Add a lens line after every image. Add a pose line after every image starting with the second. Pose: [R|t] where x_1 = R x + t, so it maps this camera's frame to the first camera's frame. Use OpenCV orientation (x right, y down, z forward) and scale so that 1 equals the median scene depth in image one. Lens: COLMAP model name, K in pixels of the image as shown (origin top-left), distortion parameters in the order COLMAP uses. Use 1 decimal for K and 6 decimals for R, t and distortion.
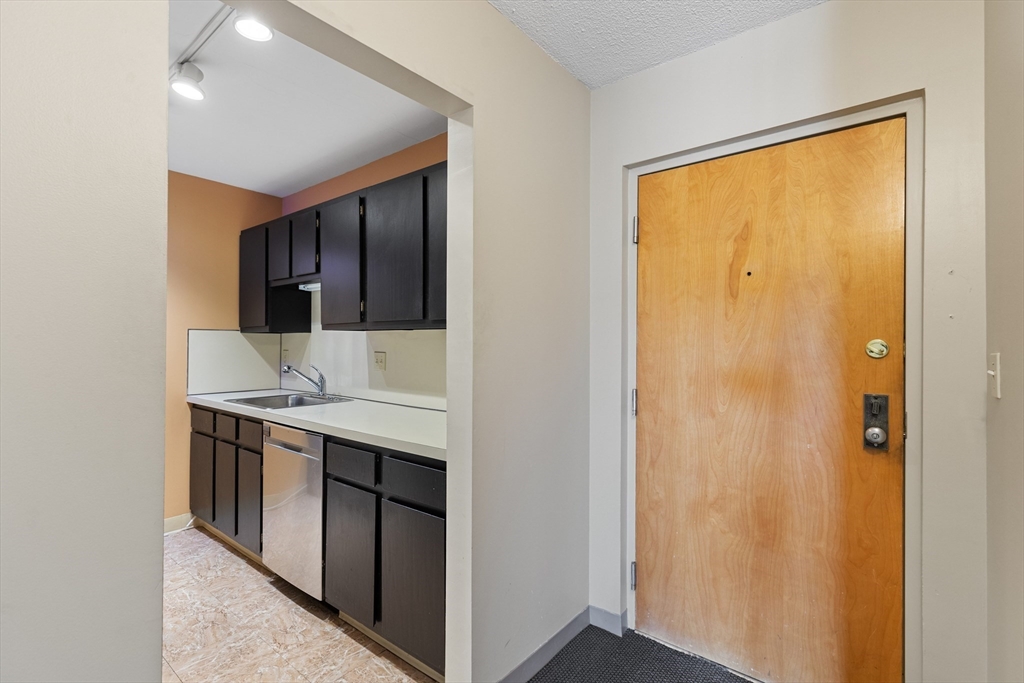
lens RADIAL K [[469.8, 0, 511.0], [0, 469.8, 335.4], [0, 0, 1]] dist [0.002465, 0.000024]
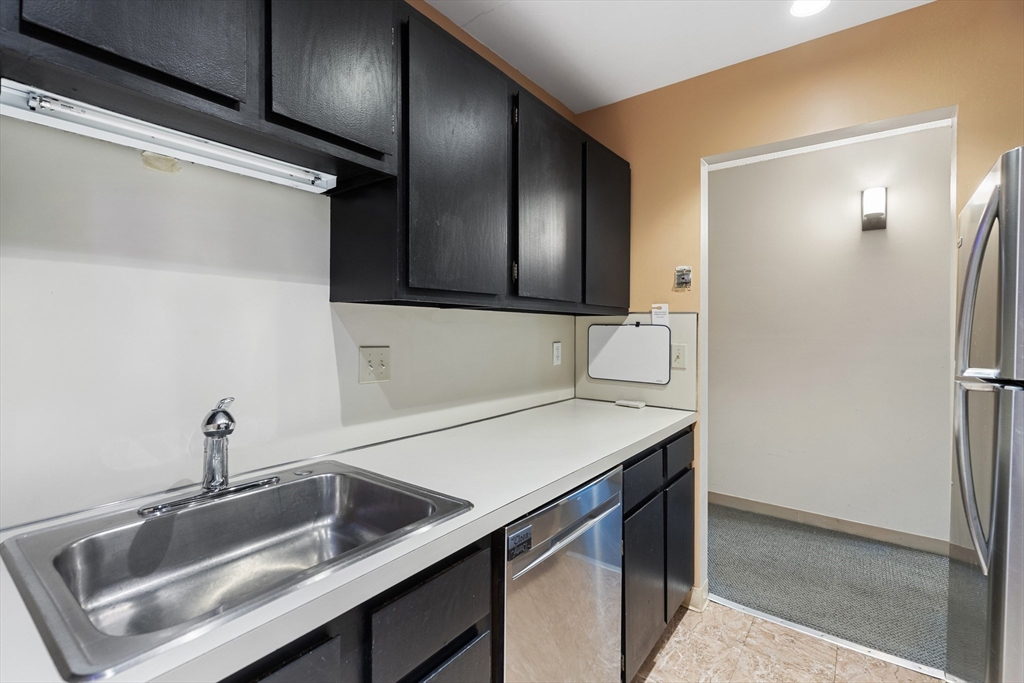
lens RADIAL K [[469.8, 0, 511.0], [0, 469.8, 335.4], [0, 0, 1]] dist [0.002465, 0.000024]
pose [[-0.026176, -0.004466, 0.999647, -1.232464], [-0.012112, 0.999918, 0.004150, 0.029668], [-0.999584, -0.011999, -0.026228, 1.347058]]
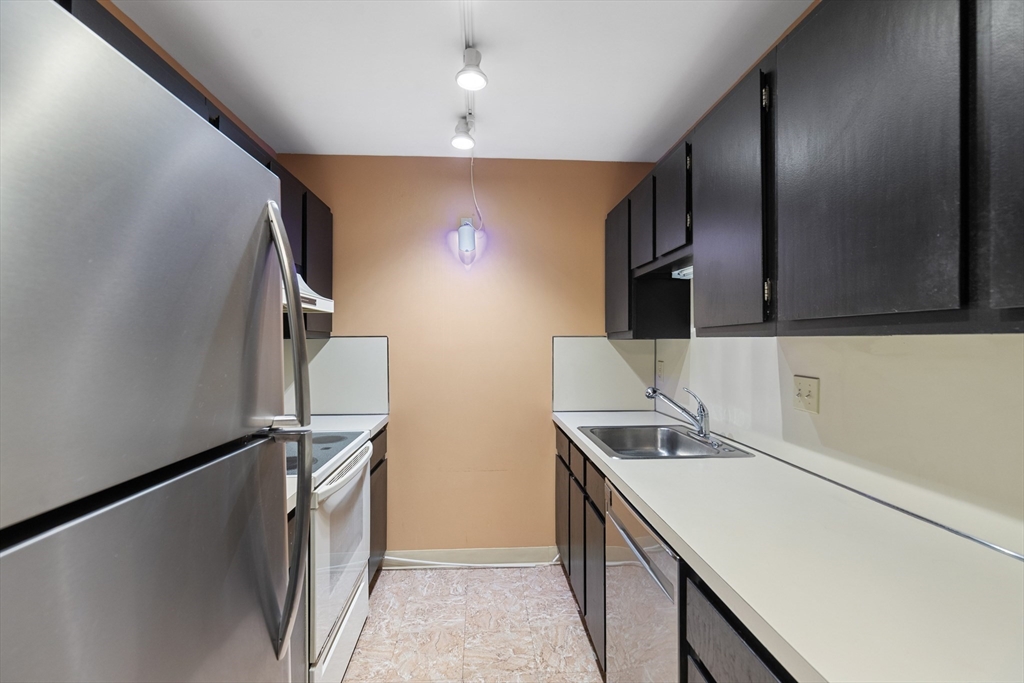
lens RADIAL K [[453.8, 0, 514.3], [0, 453.8, 338.5], [0, 0, 1]] dist [0.003228, 0.000044]
pose [[0.678921, -0.005118, -0.734193, -0.196134], [0.010828, 0.999937, 0.003042, -0.020334], [0.734131, -0.010015, 0.678934, 0.640395]]
